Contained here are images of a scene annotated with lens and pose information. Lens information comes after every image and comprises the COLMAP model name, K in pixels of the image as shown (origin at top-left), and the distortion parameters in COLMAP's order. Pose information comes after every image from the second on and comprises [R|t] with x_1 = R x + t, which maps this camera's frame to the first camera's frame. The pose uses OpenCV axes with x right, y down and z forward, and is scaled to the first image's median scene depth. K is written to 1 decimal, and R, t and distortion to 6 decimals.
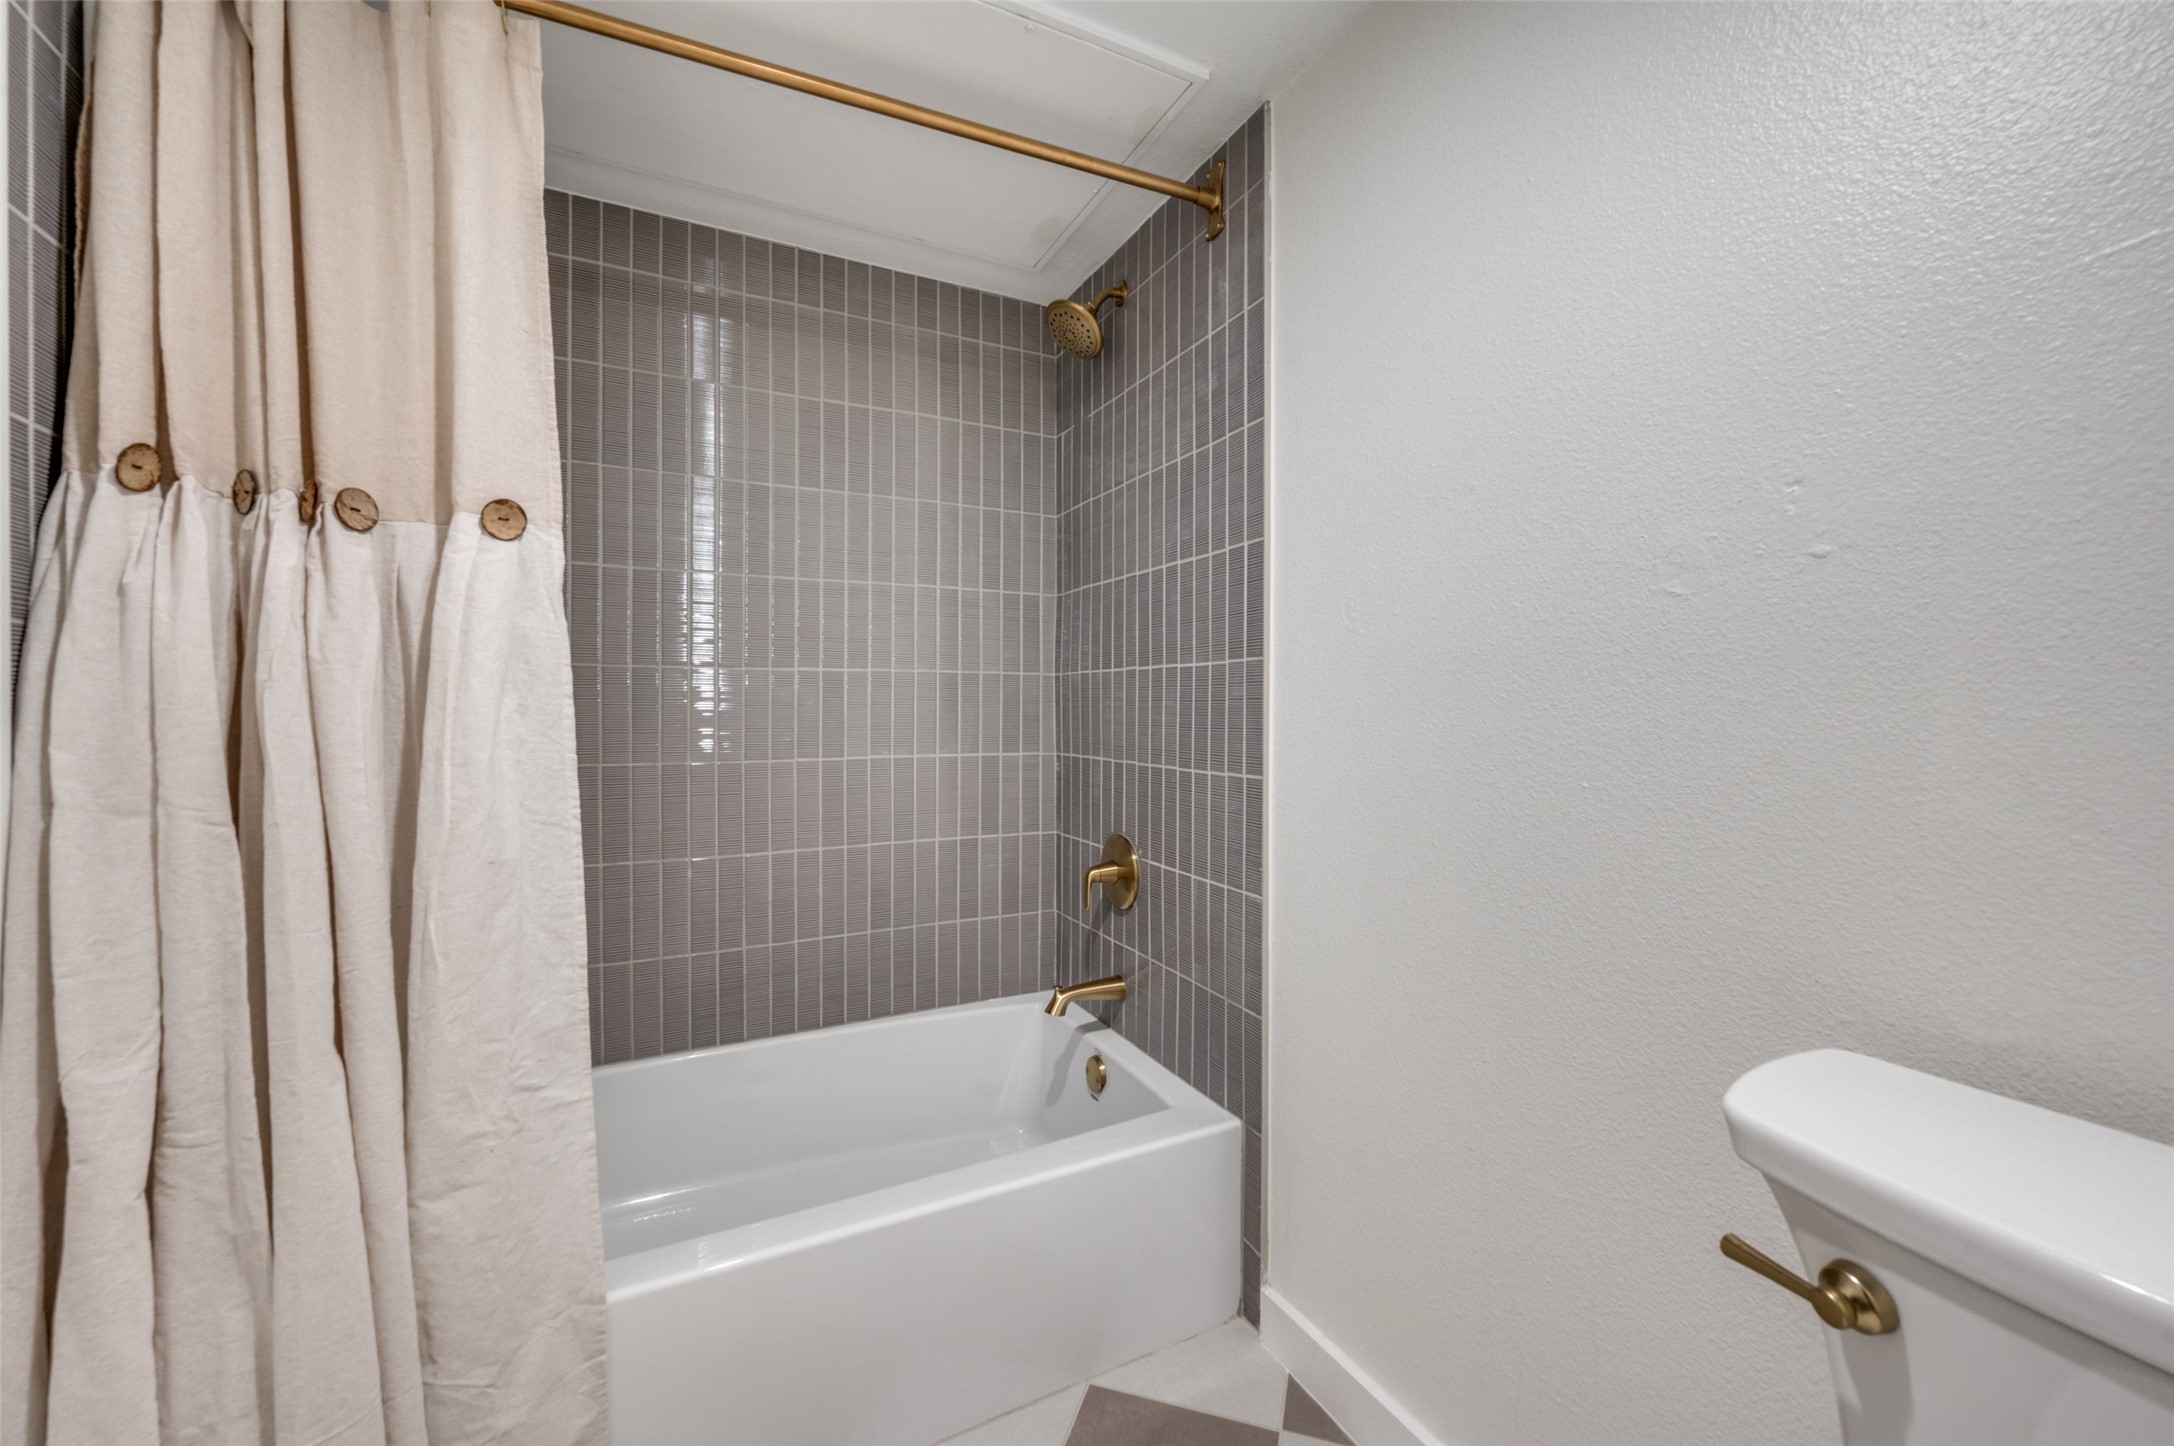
lens RADIAL K [[867.7, 0, 1086.2], [0, 867.7, 709.0], [0, 0, 1]] dist [-0.000453, 0.000174]
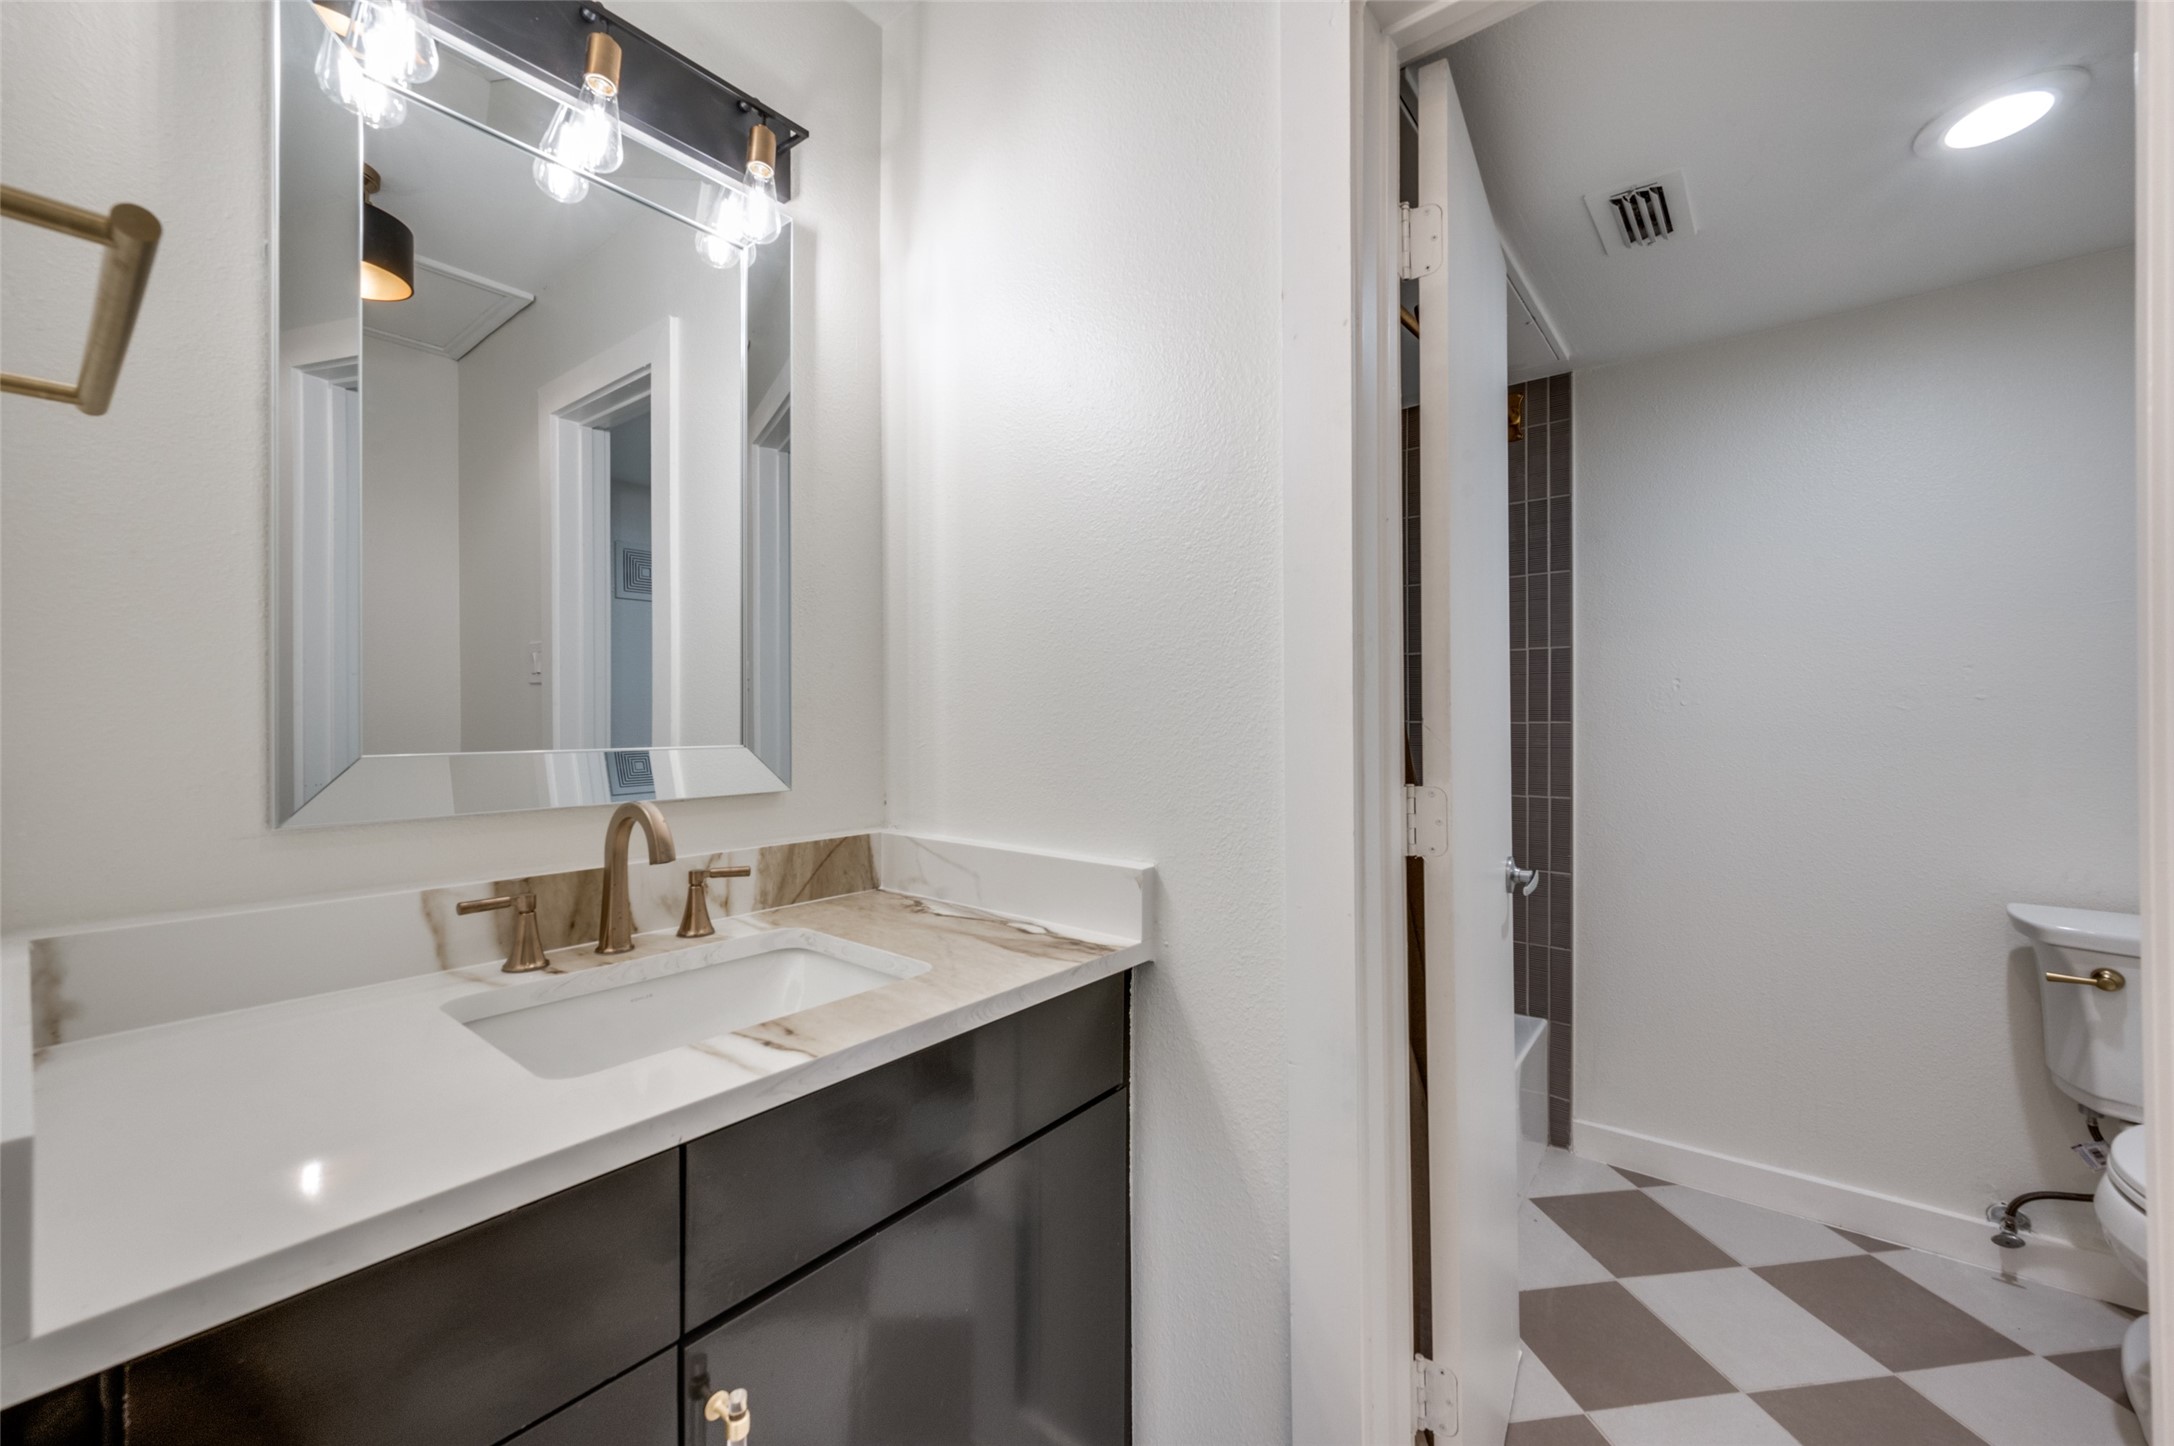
lens RADIAL K [[867.7, 0, 1086.2], [0, 867.7, 709.0], [0, 0, 1]] dist [-0.000453, 0.000174]
pose [[0.905713, -0.005350, 0.423857, -1.273666], [0.006594, 0.999977, -0.001469, -0.086709], [-0.423839, 0.004125, 0.905728, -0.059826]]
